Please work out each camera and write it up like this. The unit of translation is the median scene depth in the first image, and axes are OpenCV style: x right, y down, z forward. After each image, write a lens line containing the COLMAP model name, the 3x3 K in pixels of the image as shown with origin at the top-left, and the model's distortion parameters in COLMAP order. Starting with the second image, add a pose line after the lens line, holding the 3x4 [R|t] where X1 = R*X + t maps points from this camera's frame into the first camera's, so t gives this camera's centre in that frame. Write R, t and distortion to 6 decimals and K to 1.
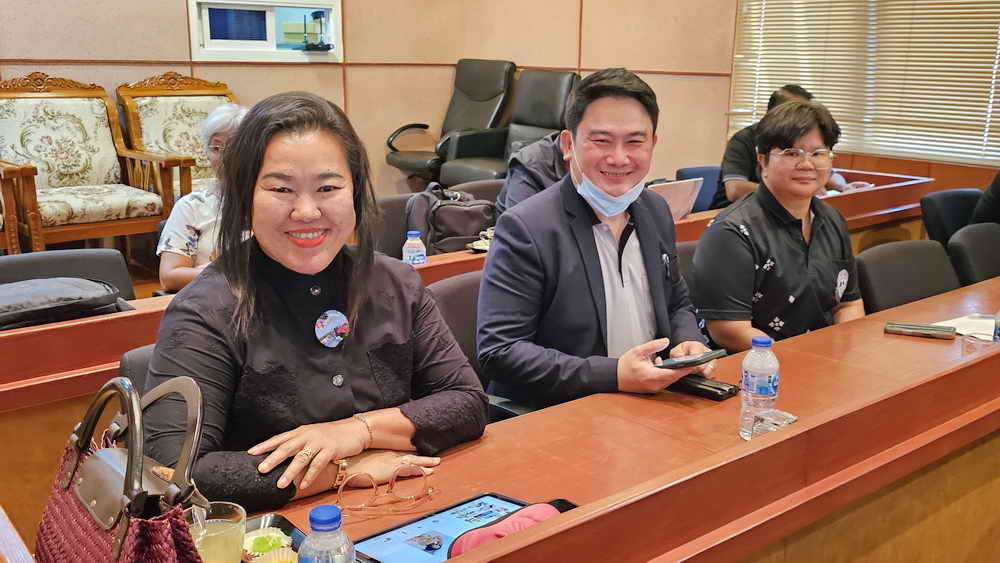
lens RADIAL K [[951.4, 0, 502.3], [0, 951.4, 284.0], [0, 0, 1]] dist [0.052279, 0.000000]
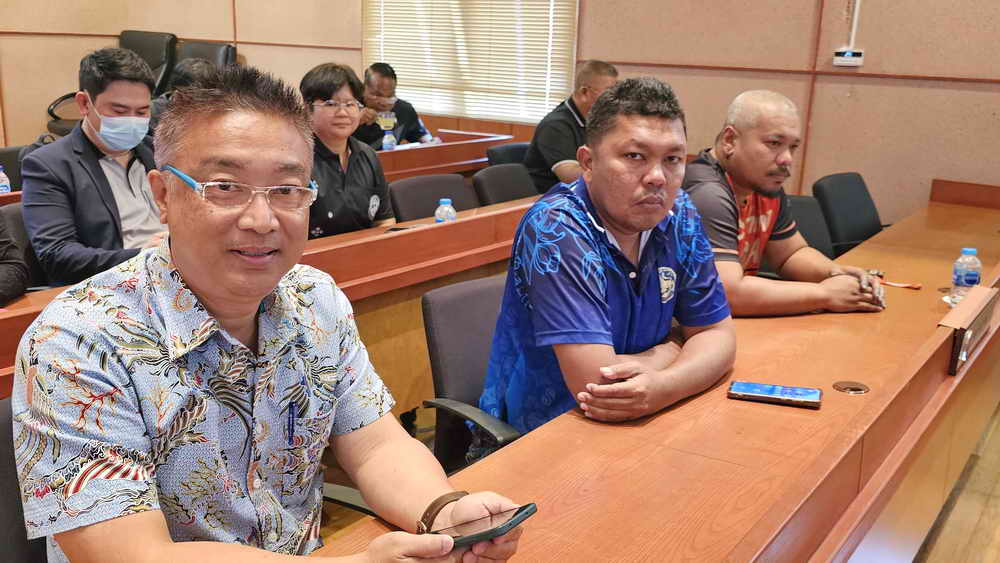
lens RADIAL K [[951.4, 0, 498.5], [0, 951.4, 279.7], [0, 0, 1]] dist [0.052279, 0.000000]
pose [[0.965021, -0.047700, 0.257796, 0.178332], [0.044130, 0.998833, 0.019619, 0.081860], [-0.258431, -0.007556, 0.966000, -0.288348]]
